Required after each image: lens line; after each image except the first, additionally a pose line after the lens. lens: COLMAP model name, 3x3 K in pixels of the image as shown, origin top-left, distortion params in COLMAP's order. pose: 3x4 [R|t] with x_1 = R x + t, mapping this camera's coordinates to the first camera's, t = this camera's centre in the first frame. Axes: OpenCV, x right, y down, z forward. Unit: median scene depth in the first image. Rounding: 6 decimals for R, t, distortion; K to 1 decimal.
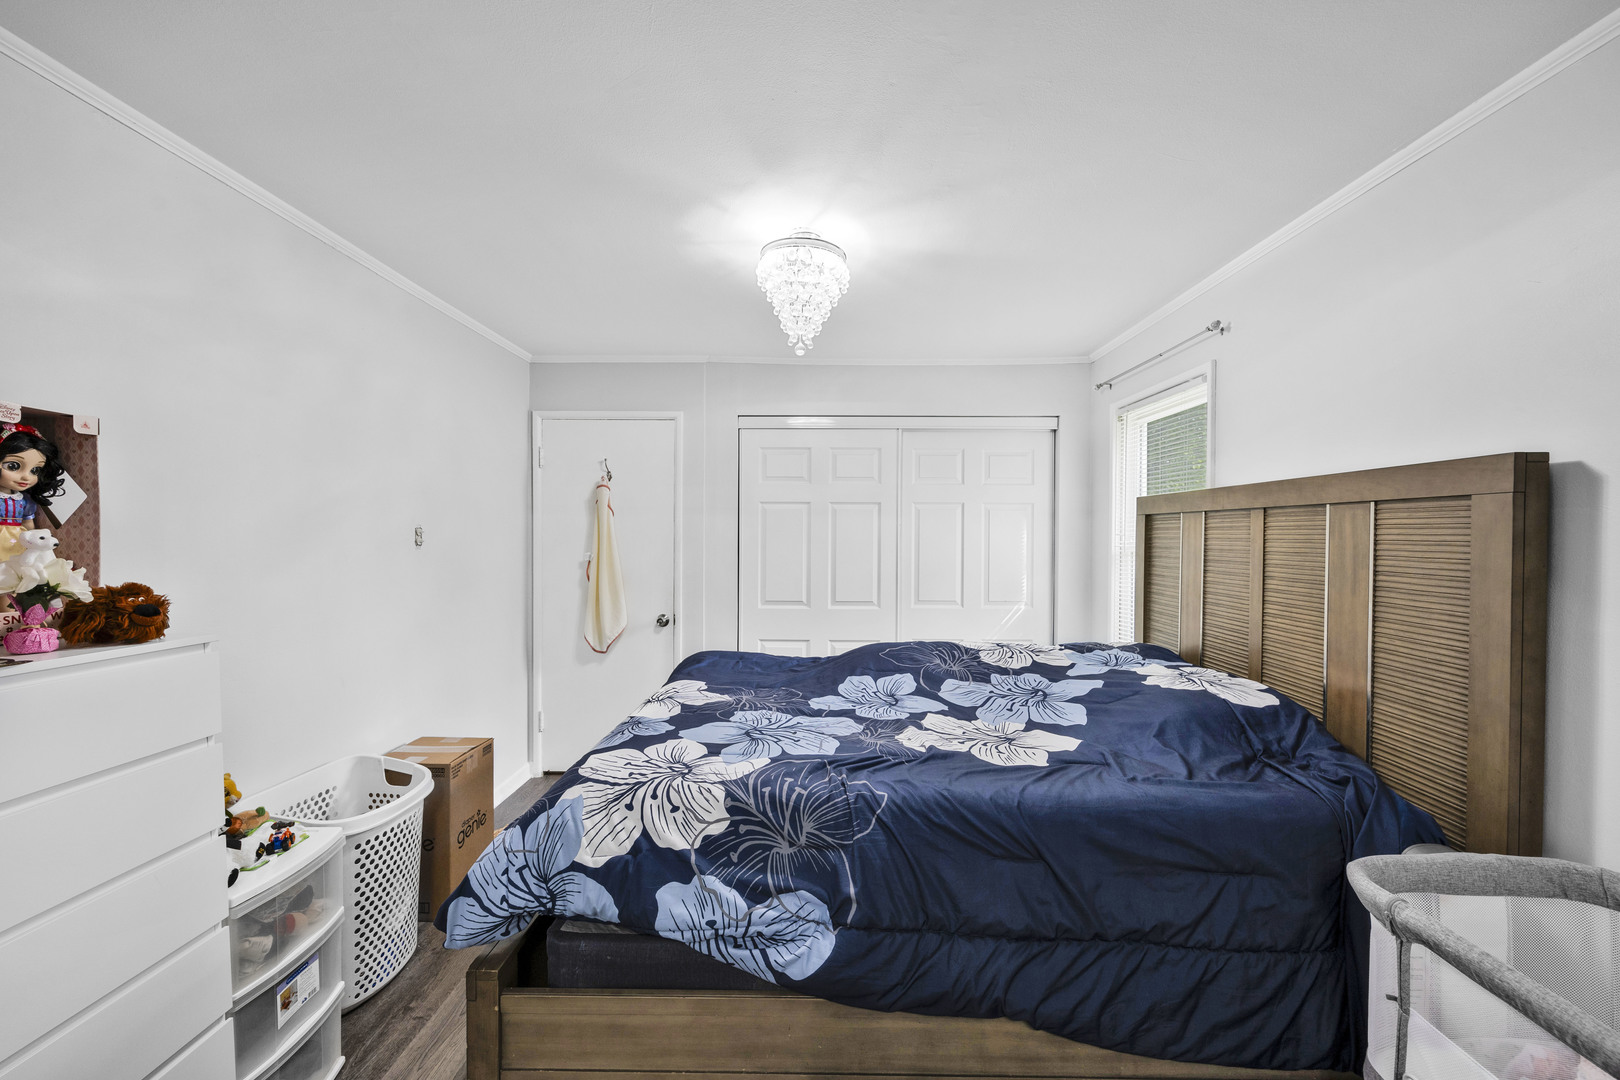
lens RADIAL K [[648.9, 0, 808.5], [0, 648.9, 536.3], [0, 0, 1]] dist [-0.001072, 0.000126]
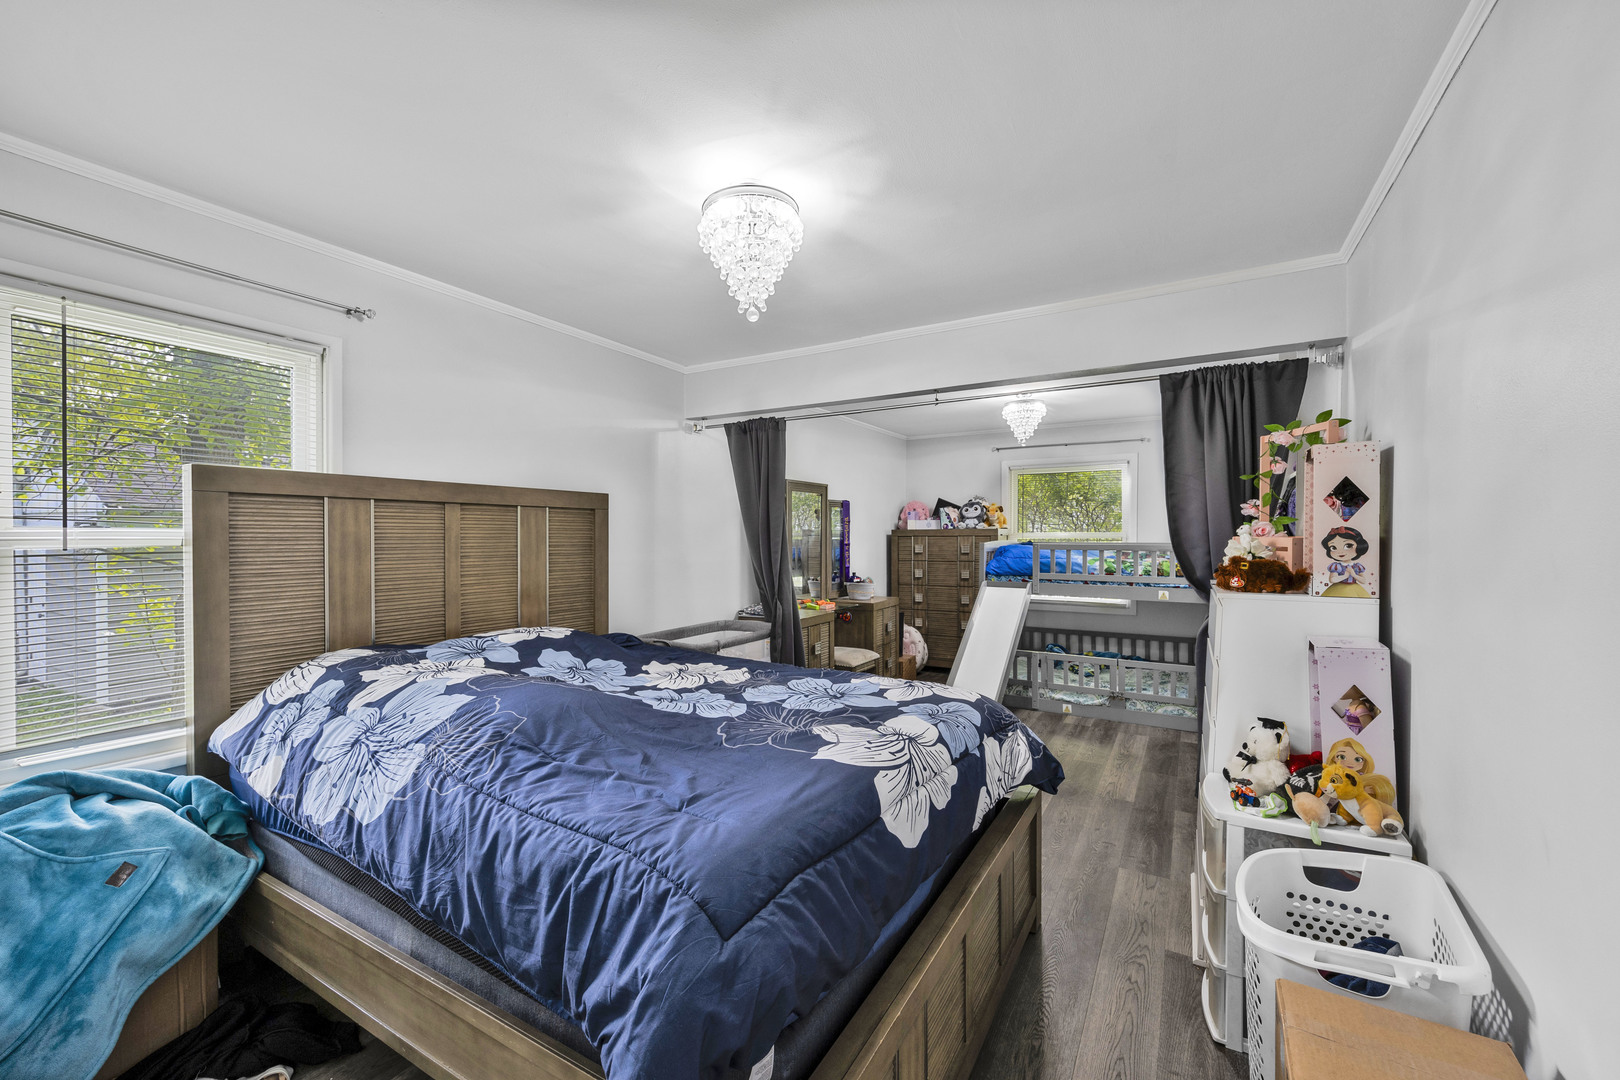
lens RADIAL K [[648.9, 0, 812.7], [0, 648.9, 540.9], [0, 0, 1]] dist [-0.001072, 0.000126]
pose [[-0.869414, -0.005334, 0.494056, -0.631459], [-0.000801, 0.999956, 0.009386, 0.021274], [-0.494084, 0.007765, -0.869379, 2.079012]]
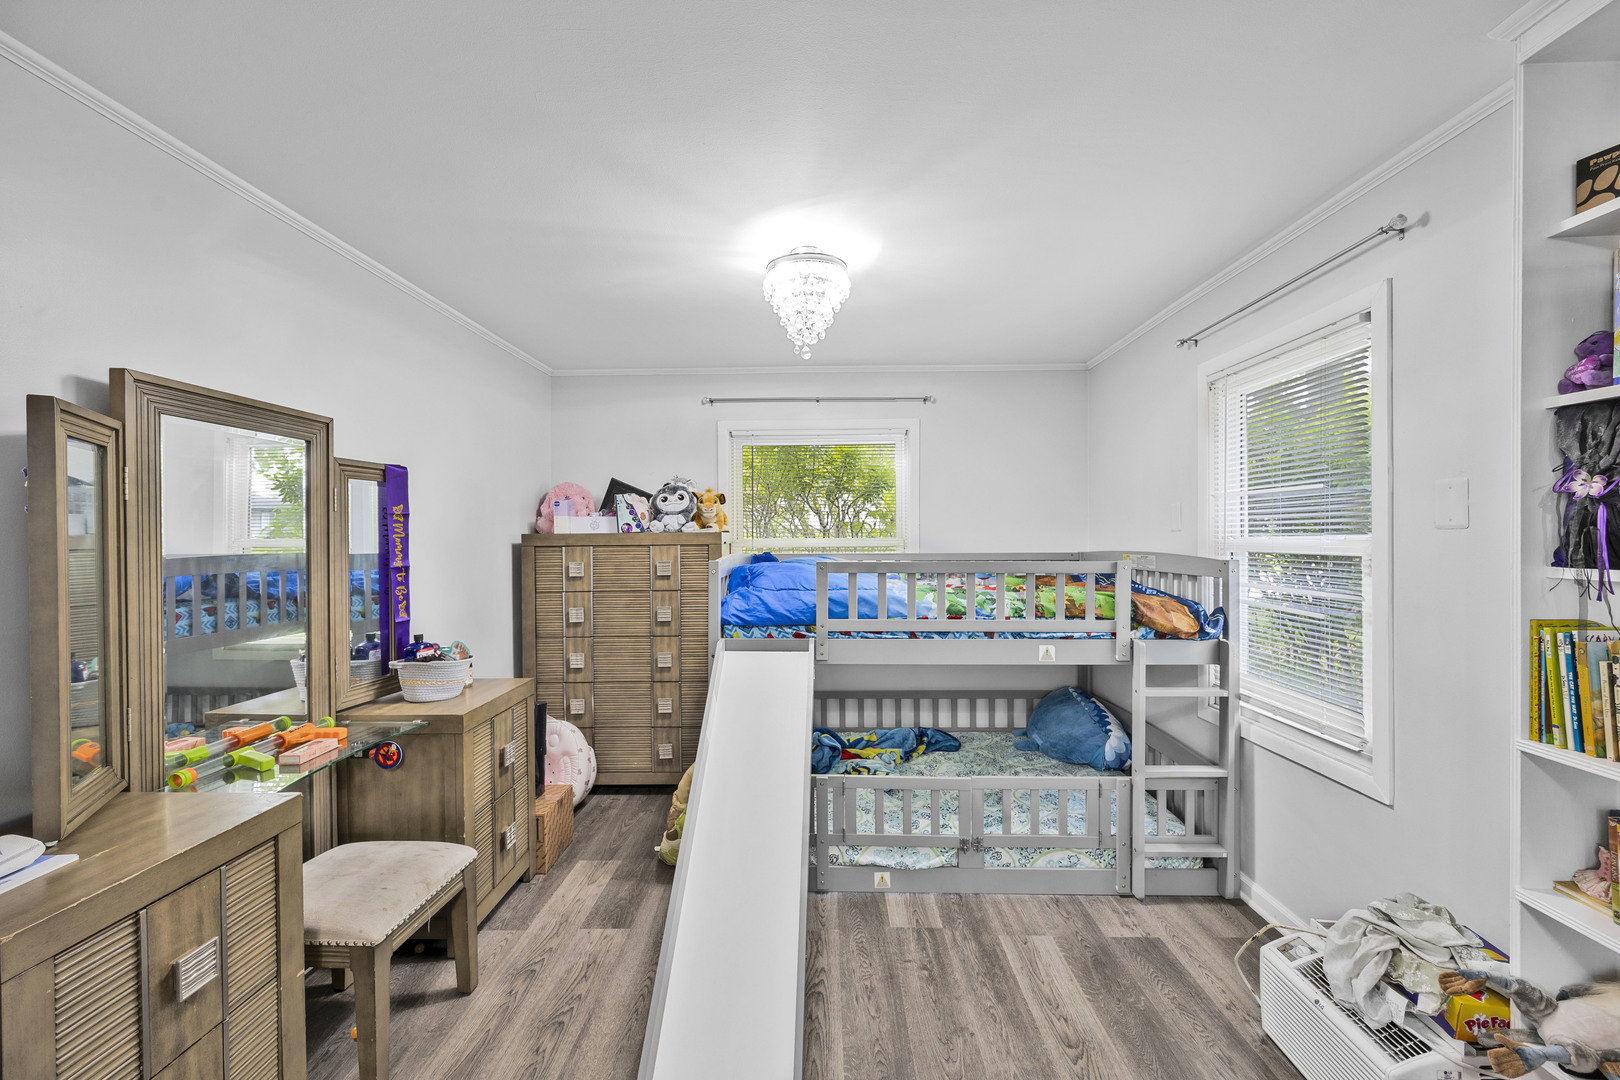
lens RADIAL K [[648.9, 0, 807.1], [0, 648.9, 544.5], [0, 0, 1]] dist [-0.001072, 0.000126]
pose [[-0.999974, 0.003063, 0.006480, -0.403368], [0.003122, 0.999953, 0.009133, 0.015946], [-0.006452, 0.009153, -0.999937, 1.477979]]
